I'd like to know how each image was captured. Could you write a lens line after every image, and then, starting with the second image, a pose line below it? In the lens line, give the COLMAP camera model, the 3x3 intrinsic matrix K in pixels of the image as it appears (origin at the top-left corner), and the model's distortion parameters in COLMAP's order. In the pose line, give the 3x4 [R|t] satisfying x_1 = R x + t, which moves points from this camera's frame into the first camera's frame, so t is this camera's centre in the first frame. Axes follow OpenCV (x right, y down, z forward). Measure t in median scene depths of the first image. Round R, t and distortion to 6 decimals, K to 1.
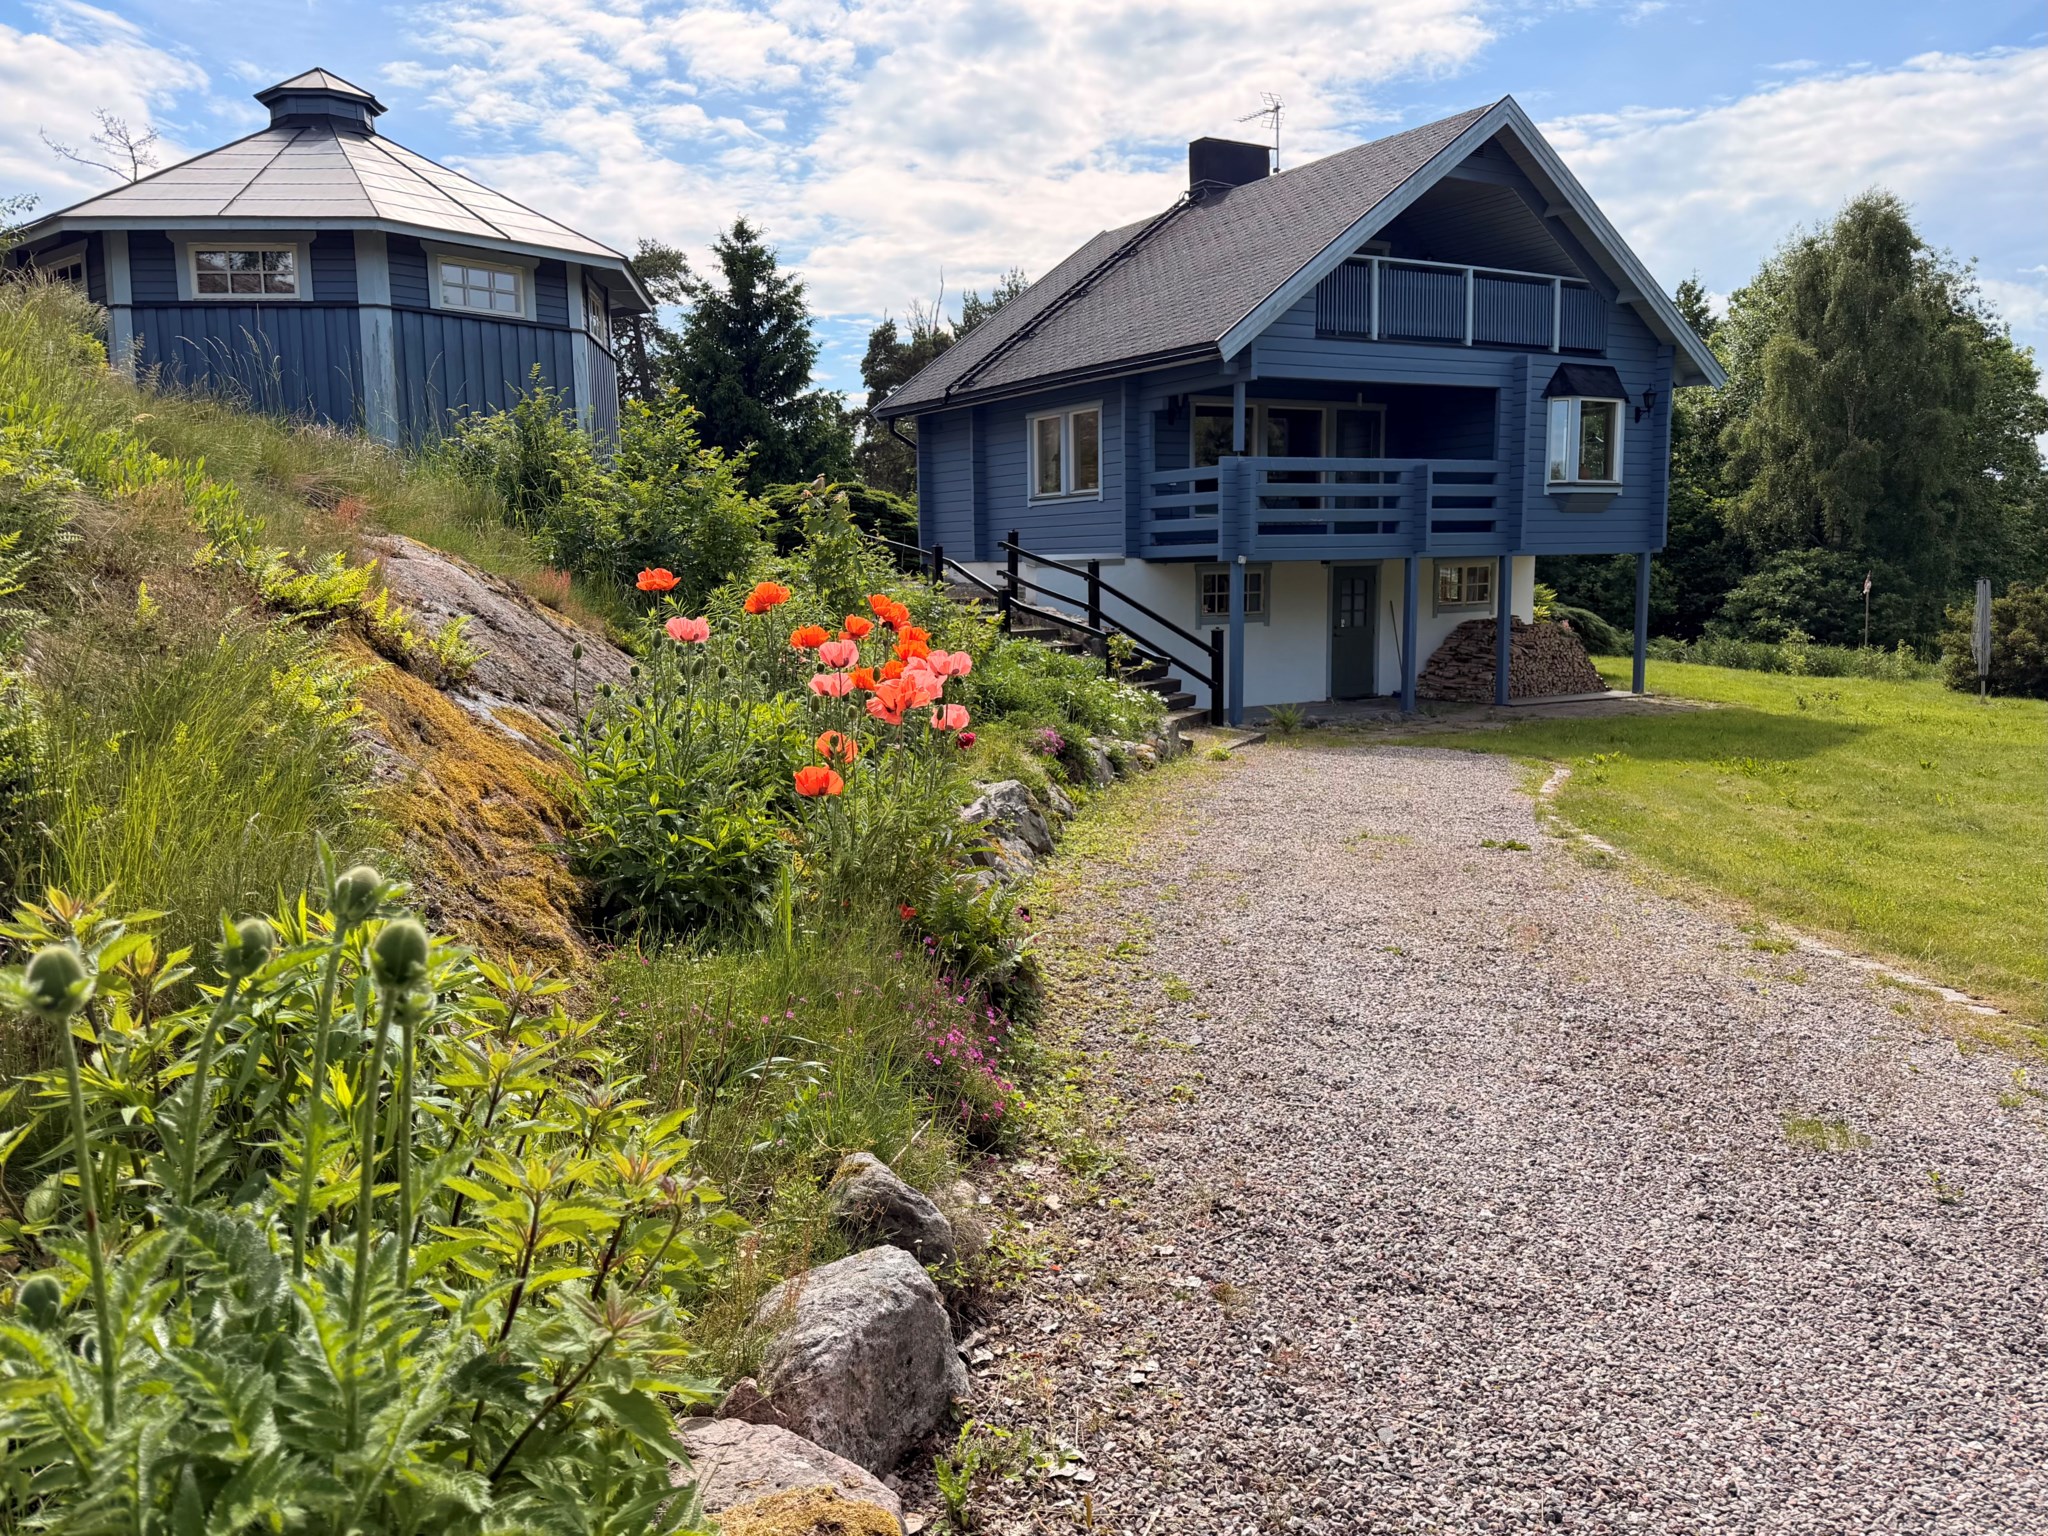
lens RADIAL K [[1510.2, 0, 1030.0], [0, 1510.2, 764.1], [0, 0, 1]] dist [-0.000352, -0.008858]
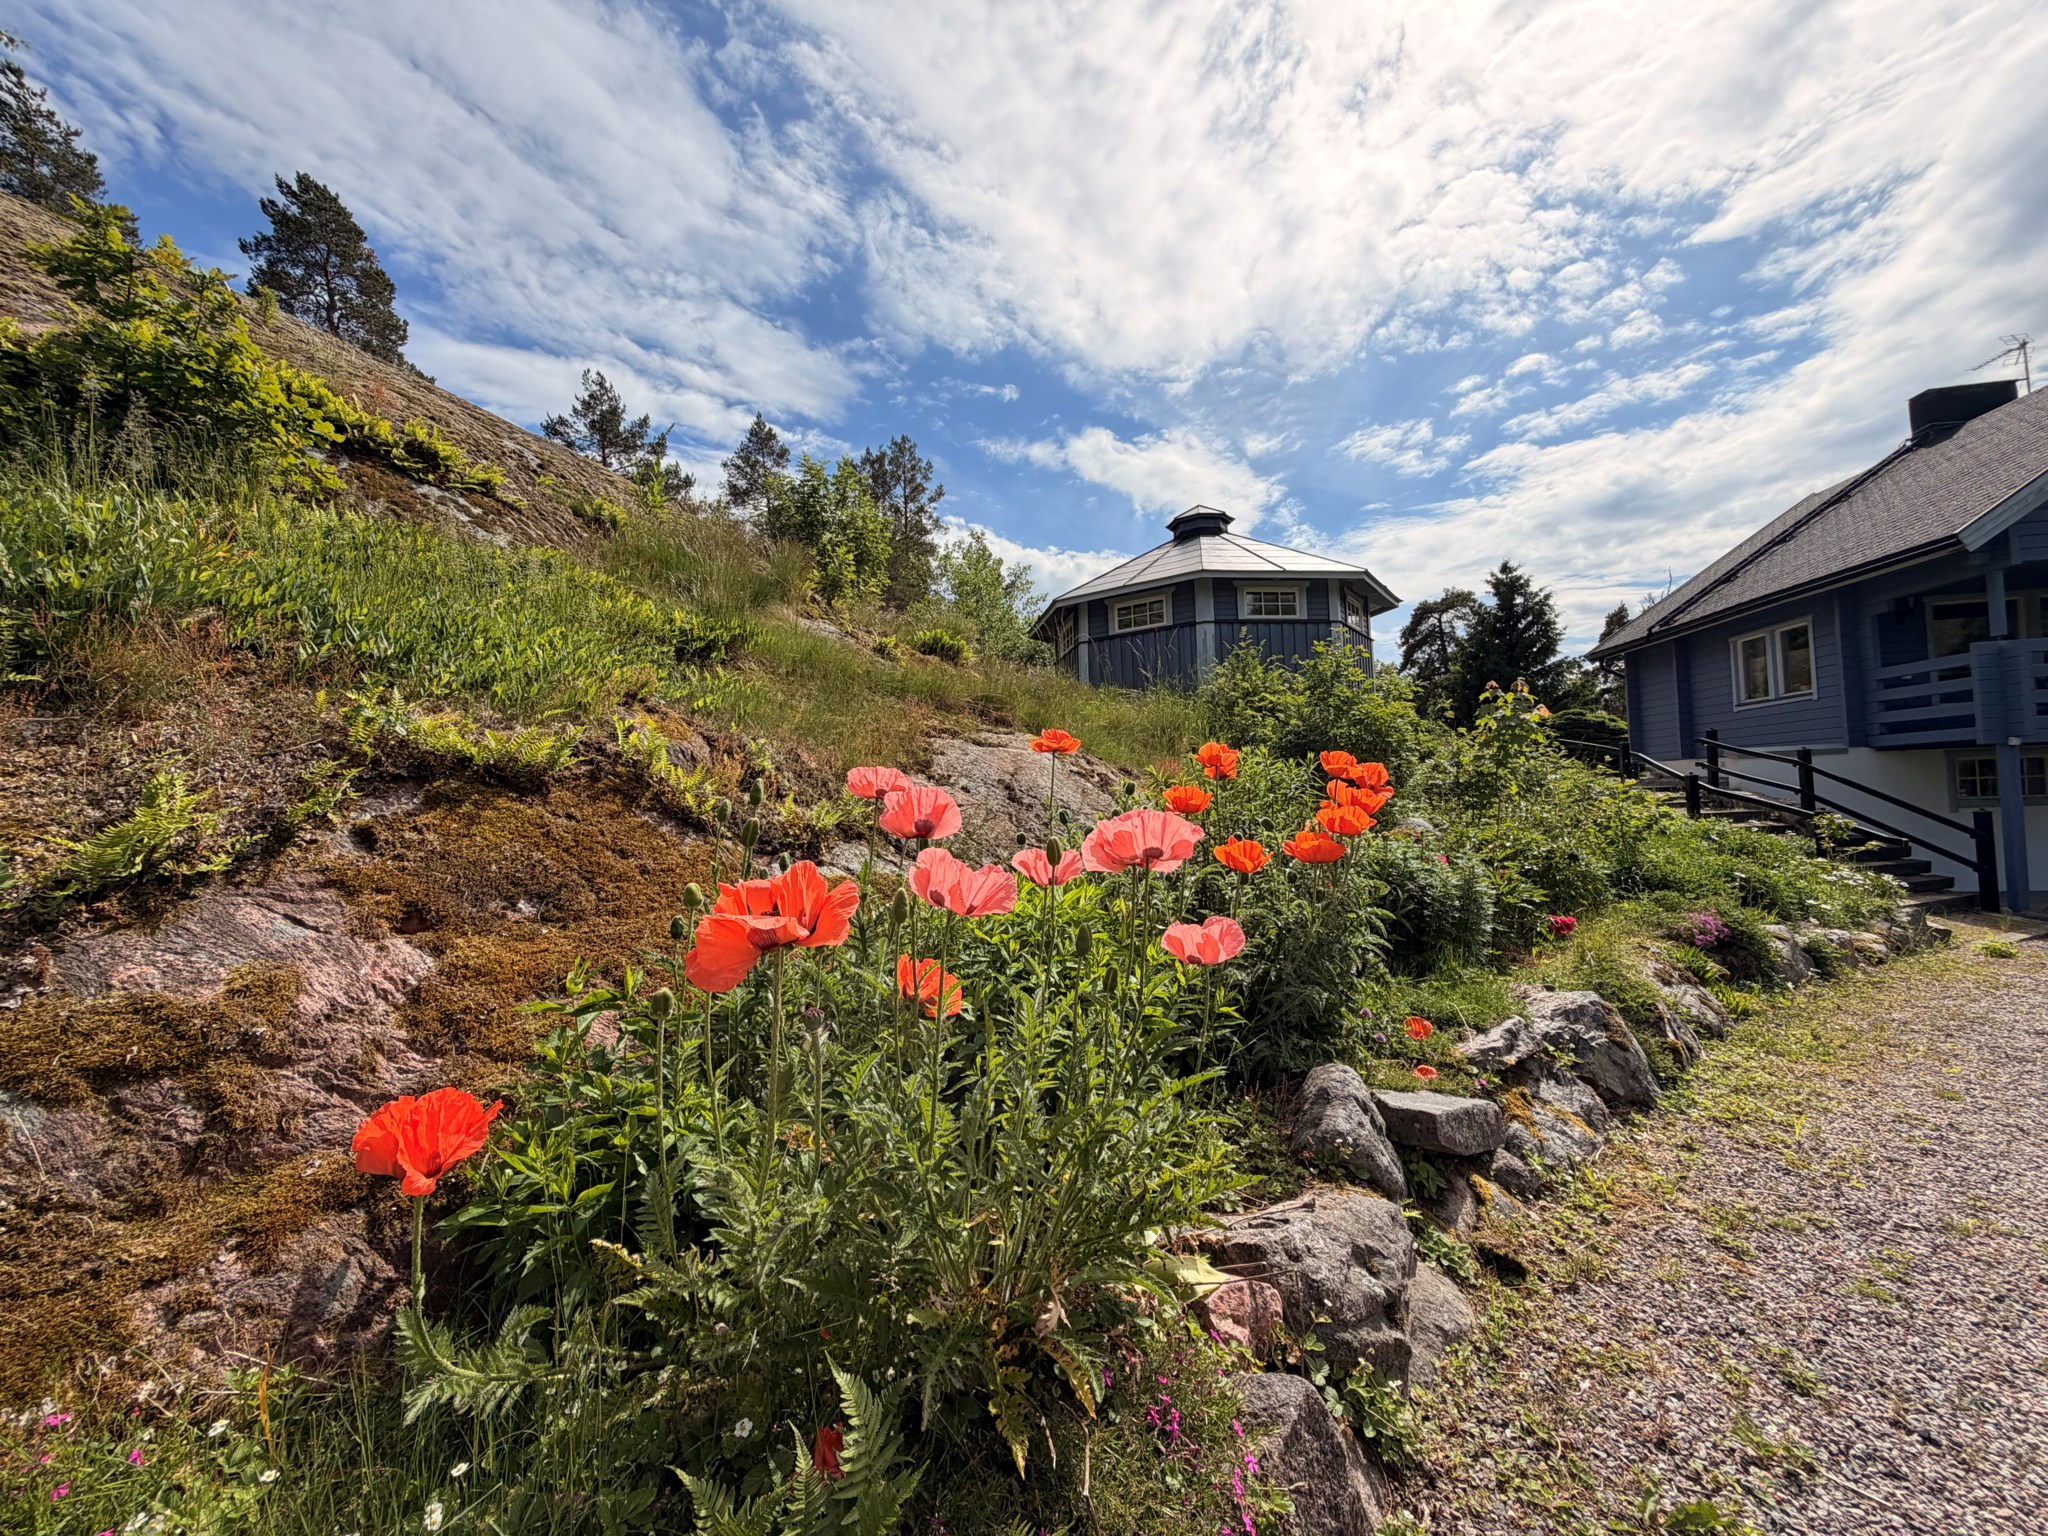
lens RADIAL K [[812.3, 0, 1023.4], [0, 812.3, 765.5], [0, 0, 1]] dist [0.001613, -0.000167]
pose [[0.735860, -0.040931, -0.675895, 0.021970], [-0.061417, 0.990023, -0.126819, -0.011925], [0.674342, 0.134832, 0.726005, 0.174059]]
